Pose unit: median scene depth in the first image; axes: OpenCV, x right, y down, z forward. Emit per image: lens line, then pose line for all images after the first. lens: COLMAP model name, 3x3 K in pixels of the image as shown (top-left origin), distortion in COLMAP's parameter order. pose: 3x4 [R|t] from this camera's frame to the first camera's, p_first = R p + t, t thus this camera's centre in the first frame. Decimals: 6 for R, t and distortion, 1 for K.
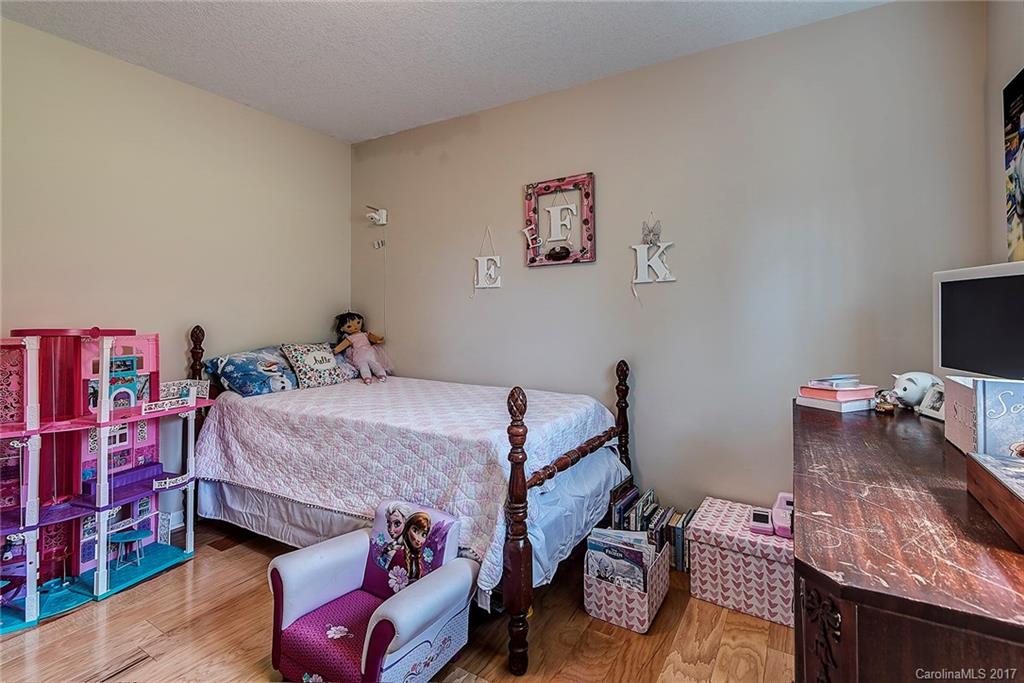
lens RADIAL K [[480.2, 0, 516.8], [0, 480.2, 308.3], [0, 0, 1]] dist [0.033062, -0.020985]
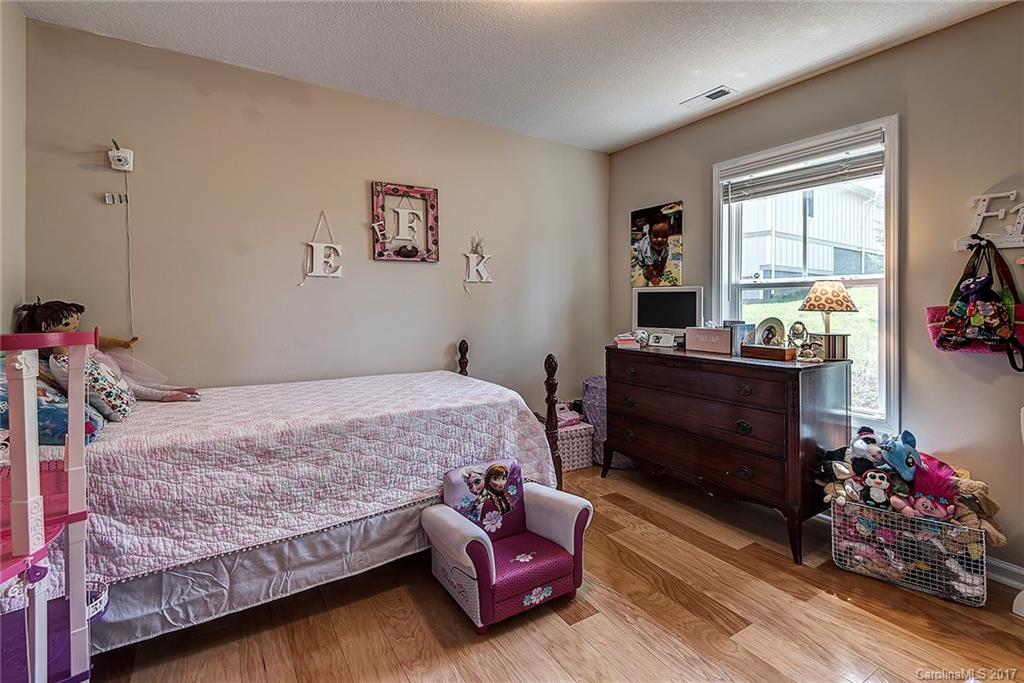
lens RADIAL K [[480.2, 0, 516.8], [0, 480.2, 308.3], [0, 0, 1]] dist [0.033062, -0.020985]
pose [[0.440834, -0.004547, 0.897577, -0.854641], [-0.012752, 0.999855, 0.011328, 0.004641], [-0.897498, -0.016440, 0.440711, 0.272930]]
